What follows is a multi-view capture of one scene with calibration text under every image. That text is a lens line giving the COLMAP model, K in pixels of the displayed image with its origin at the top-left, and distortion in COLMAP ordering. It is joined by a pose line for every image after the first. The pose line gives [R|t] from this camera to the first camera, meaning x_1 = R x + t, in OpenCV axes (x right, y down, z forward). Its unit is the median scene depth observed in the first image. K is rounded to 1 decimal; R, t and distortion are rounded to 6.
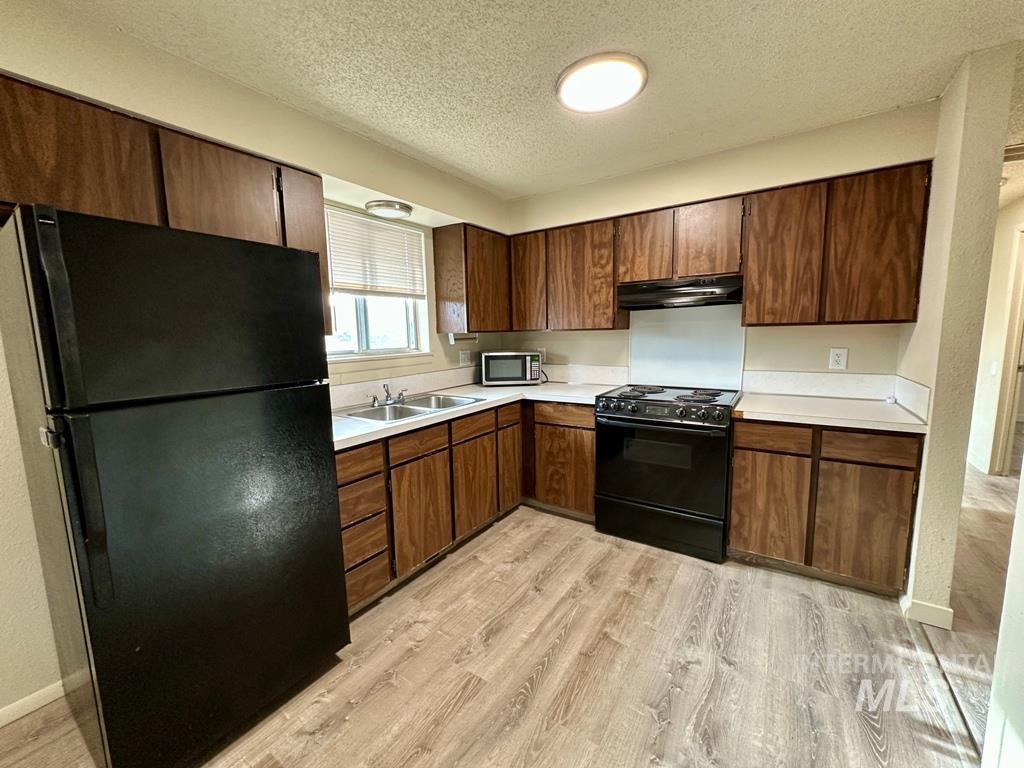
lens RADIAL K [[410.3, 0, 512.0], [0, 410.3, 384.0], [0, 0, 1]] dist [-0.001173, -0.000060]
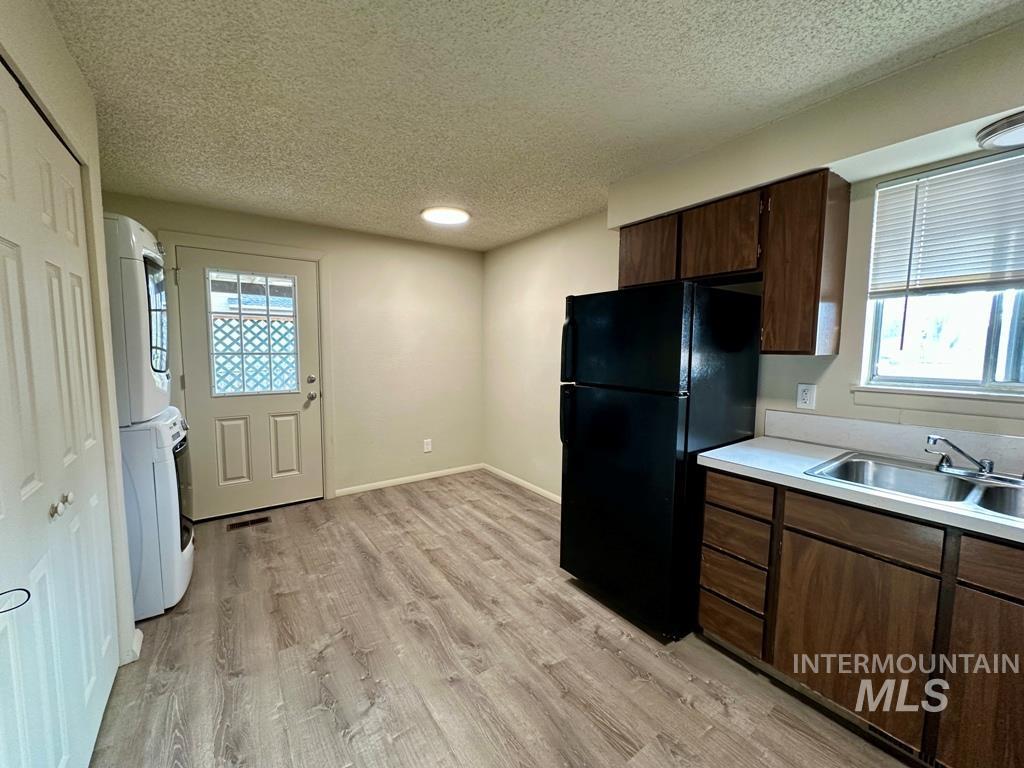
lens RADIAL K [[410.3, 0, 512.0], [0, 410.3, 384.0], [0, 0, 1]] dist [-0.001173, -0.000060]
pose [[-0.357911, 0.102147, -0.928152, 0.644108], [-0.110156, 0.982439, 0.150600, -0.135027], [0.927236, 0.156142, -0.340373, 0.817458]]
